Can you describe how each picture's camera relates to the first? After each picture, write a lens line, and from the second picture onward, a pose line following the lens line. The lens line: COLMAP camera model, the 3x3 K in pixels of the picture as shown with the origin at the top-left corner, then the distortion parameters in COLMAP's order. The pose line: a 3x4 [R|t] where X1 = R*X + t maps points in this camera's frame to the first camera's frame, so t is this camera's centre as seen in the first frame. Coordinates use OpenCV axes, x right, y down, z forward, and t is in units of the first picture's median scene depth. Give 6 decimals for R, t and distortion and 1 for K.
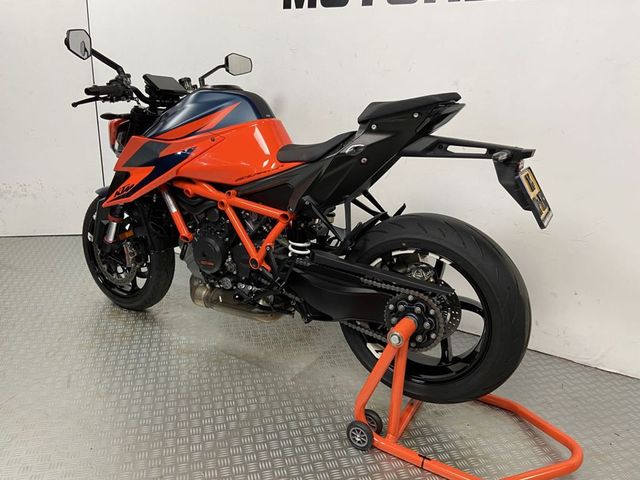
lens RADIAL K [[483.6, 0, 325.4], [0, 483.6, 240.4], [0, 0, 1]] dist [0.053656, -0.019892]
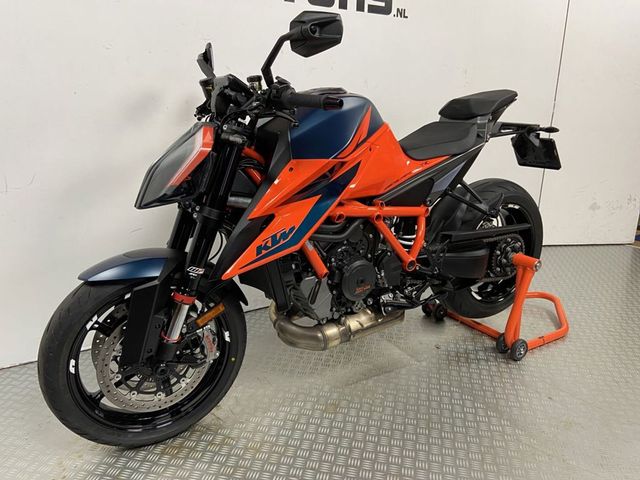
lens RADIAL K [[483.6, 0, 322.3], [0, 483.6, 242.7], [0, 0, 1]] dist [0.053656, -0.019892]
pose [[0.477390, -0.289256, 0.829717, -1.057314], [0.266722, 0.947414, 0.176825, -0.224486], [-0.837233, 0.136889, 0.529436, 0.616539]]
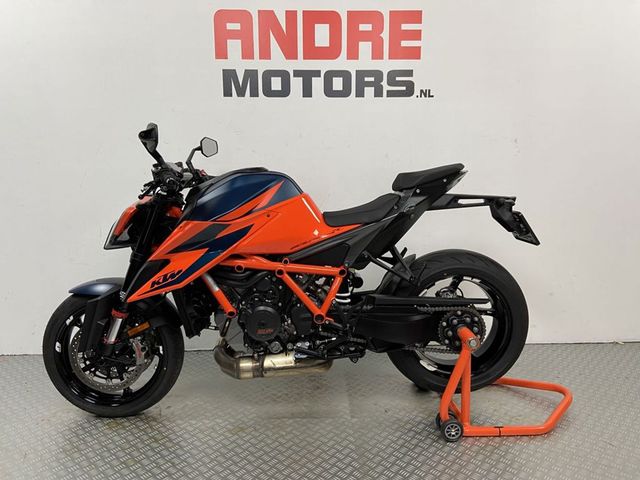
lens RADIAL K [[483.6, 0, 325.0], [0, 483.6, 234.7], [0, 0, 1]] dist [0.053656, -0.019892]
pose [[0.845277, -0.133304, 0.517433, -0.691723], [0.199342, 0.977139, -0.073908, -0.057433], [-0.495752, 0.165619, 0.852526, 0.003578]]
